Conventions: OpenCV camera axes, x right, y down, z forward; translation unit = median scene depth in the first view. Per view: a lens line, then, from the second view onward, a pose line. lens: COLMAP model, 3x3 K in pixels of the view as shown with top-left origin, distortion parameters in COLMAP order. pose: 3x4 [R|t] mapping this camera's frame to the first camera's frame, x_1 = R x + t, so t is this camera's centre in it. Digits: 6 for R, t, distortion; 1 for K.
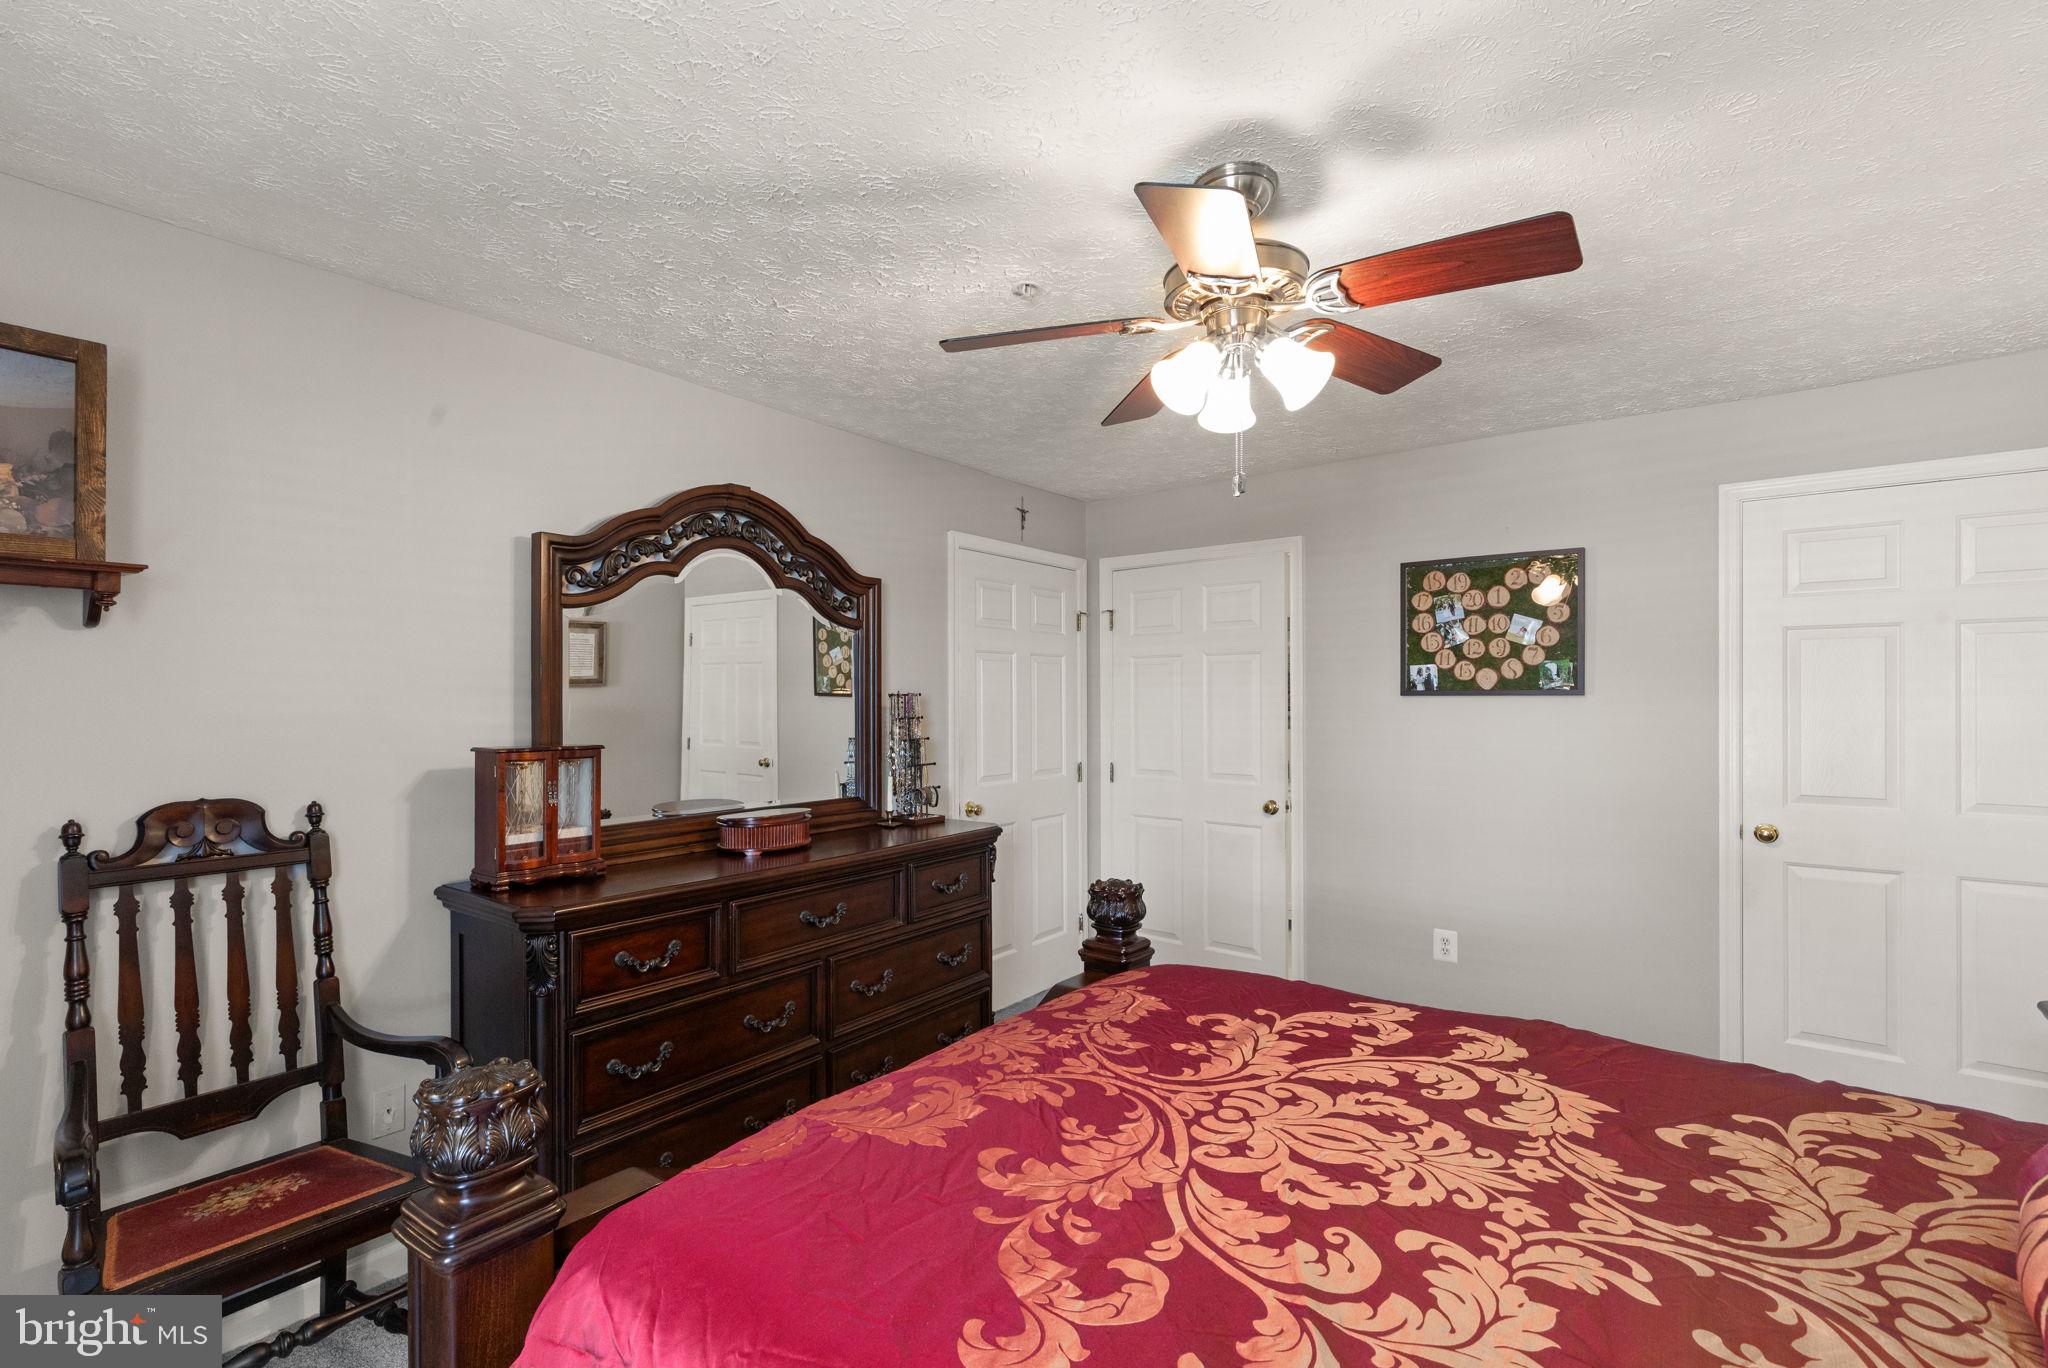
lens RADIAL K [[924.2, 0, 1068.7], [0, 924.2, 693.3], [0, 0, 1]] dist [0.016780, 0.000098]
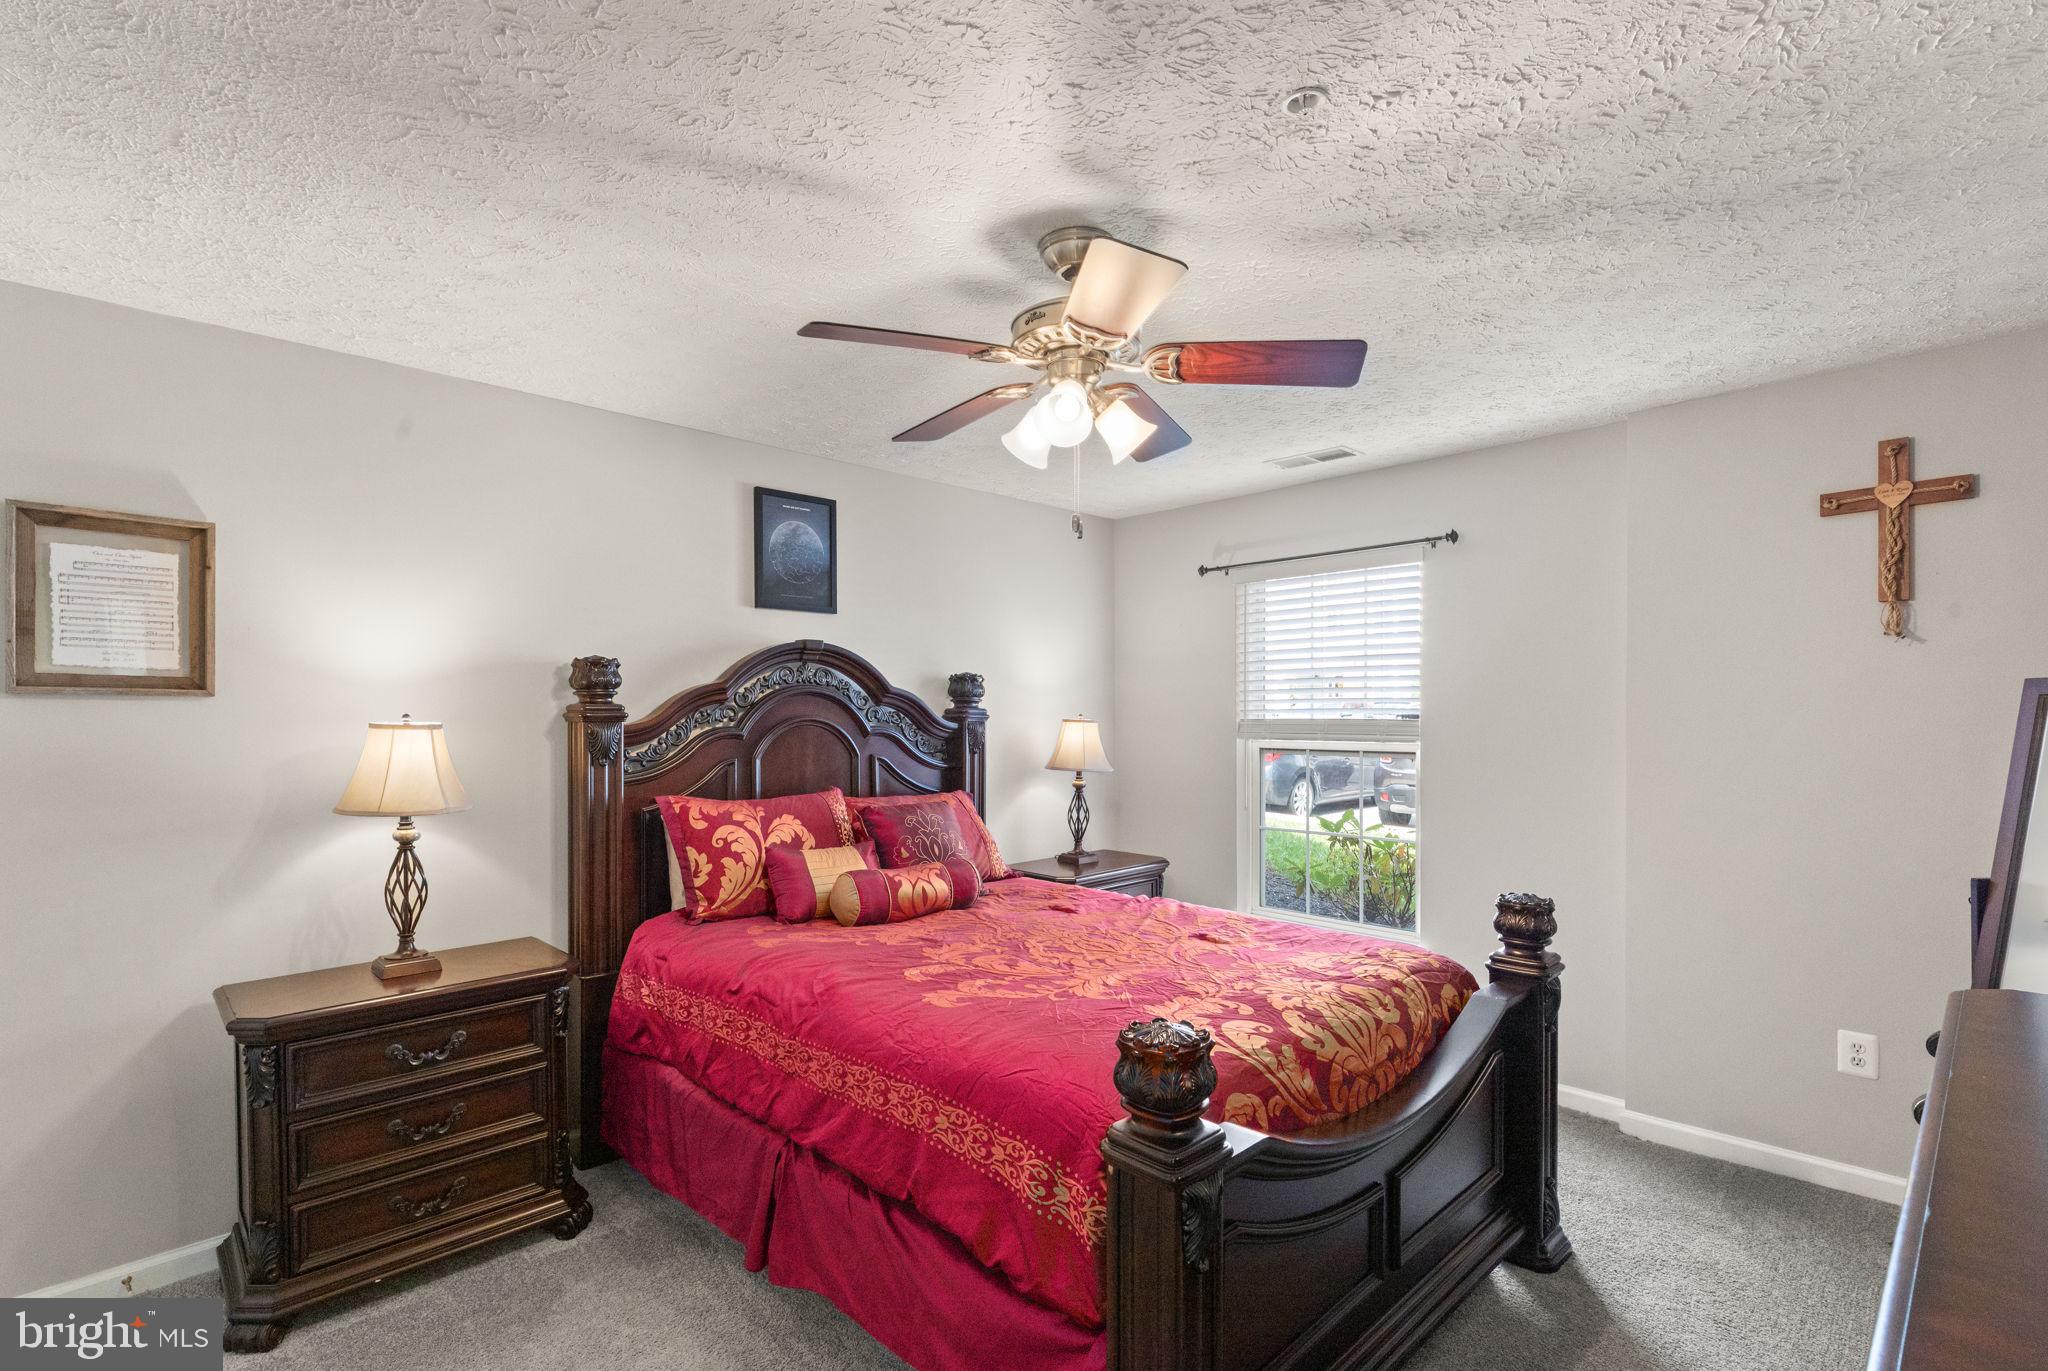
lens RADIAL K [[958.2, 0, 1003.5], [0, 958.2, 715.1], [0, 0, 1]] dist [0.013001, -0.000375]
pose [[-0.978348, 0.009297, 0.206756, 0.035266], [0.006806, 0.999895, -0.012755, 0.017205], [-0.206853, -0.011072, -0.978309, 2.212928]]
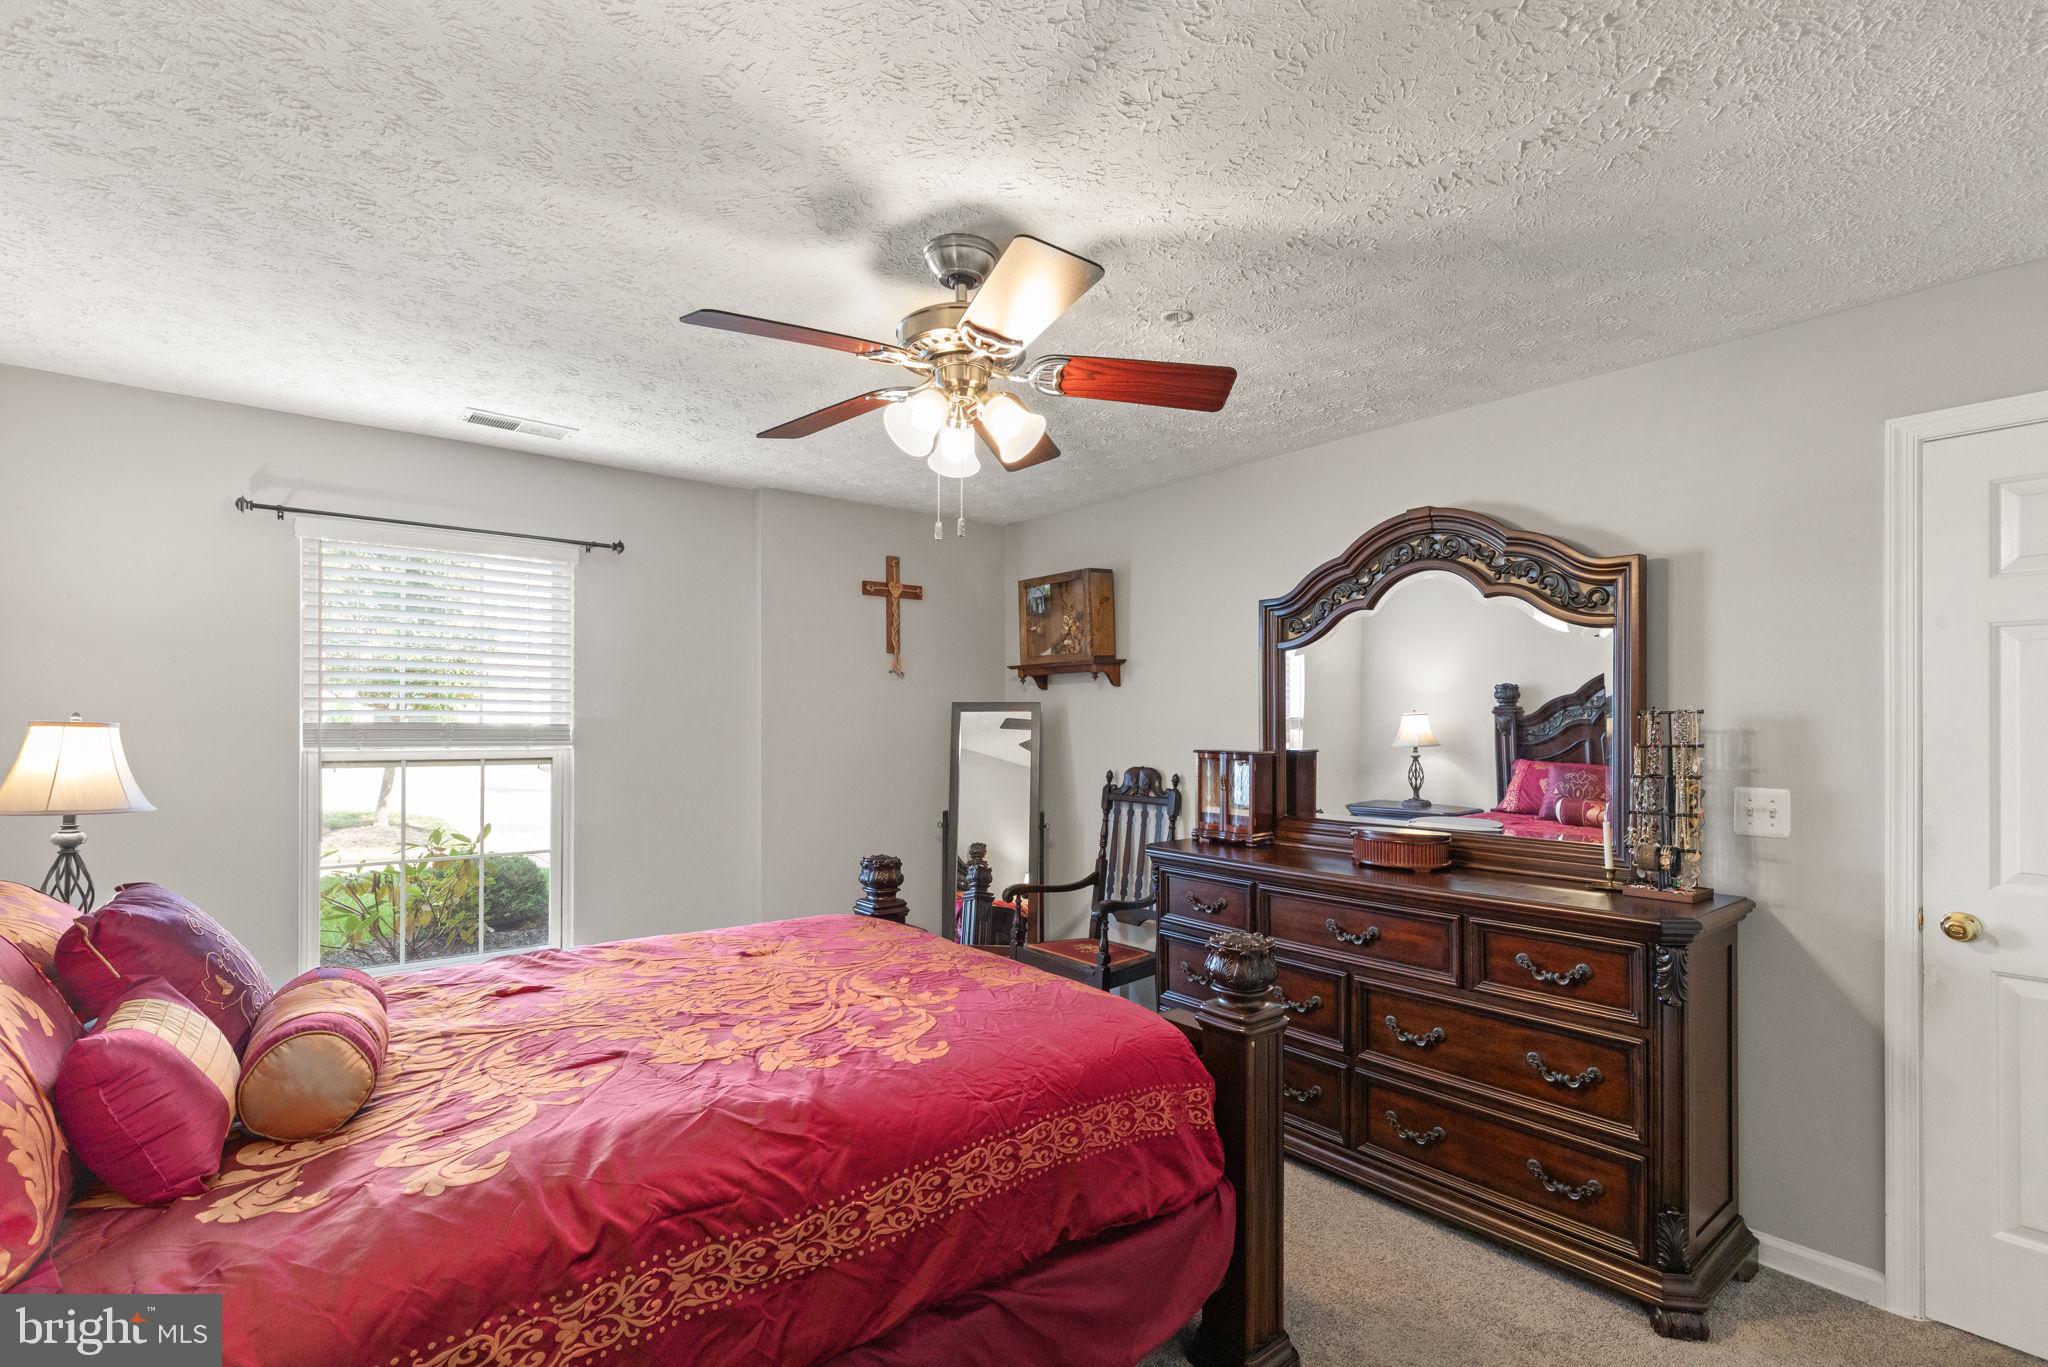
lens RADIAL K [[958.2, 0, 1003.5], [0, 958.2, 713.1], [0, 0, 1]] dist [0.013001, -0.000375]
pose [[-0.284624, -0.003625, -0.958632, 1.309647], [0.009118, 0.999937, -0.006489, 0.005314], [0.958596, -0.010587, -0.284573, 1.427573]]
